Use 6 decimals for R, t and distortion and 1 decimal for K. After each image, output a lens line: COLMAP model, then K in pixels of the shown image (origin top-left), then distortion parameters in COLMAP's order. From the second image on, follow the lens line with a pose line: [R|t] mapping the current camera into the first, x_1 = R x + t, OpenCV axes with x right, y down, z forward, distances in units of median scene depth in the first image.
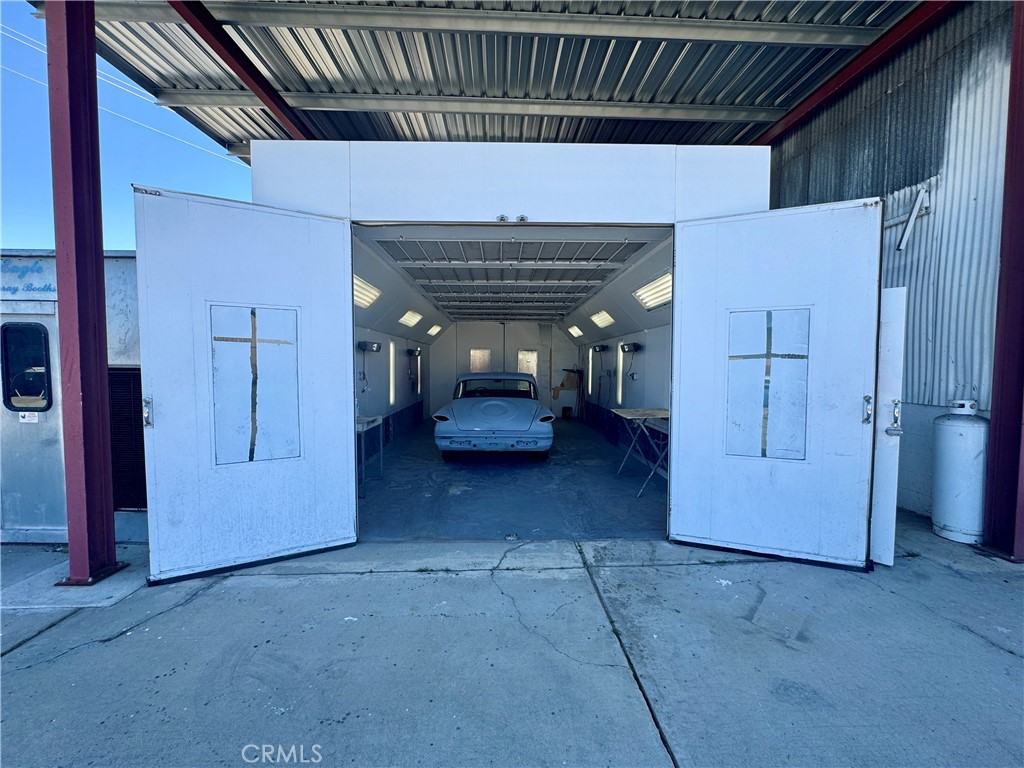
lens RADIAL K [[407.5, 0, 512.0], [0, 407.5, 384.0], [0, 0, 1]] dist [-0.001787, 0.000272]
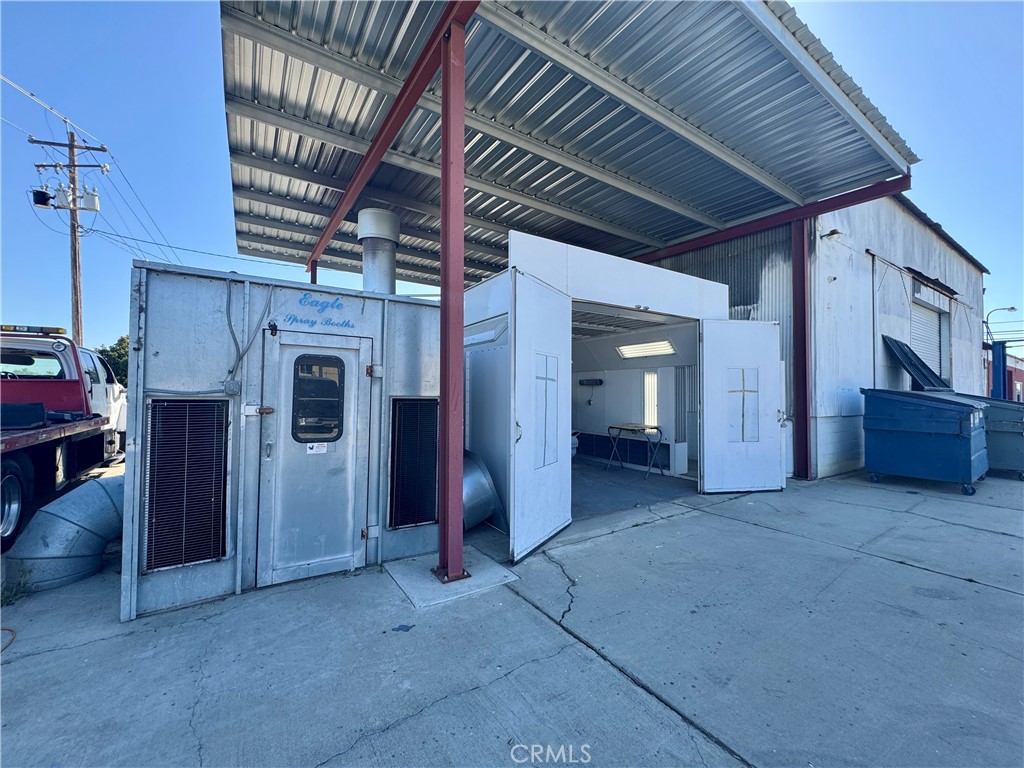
lens RADIAL K [[407.5, 0, 512.0], [0, 407.5, 384.0], [0, 0, 1]] dist [-0.001787, 0.000272]
pose [[0.855661, 0.012892, 0.517376, -1.355352], [0.020393, 0.998073, -0.058597, -0.008127], [-0.517135, 0.060690, 0.853750, -0.127758]]
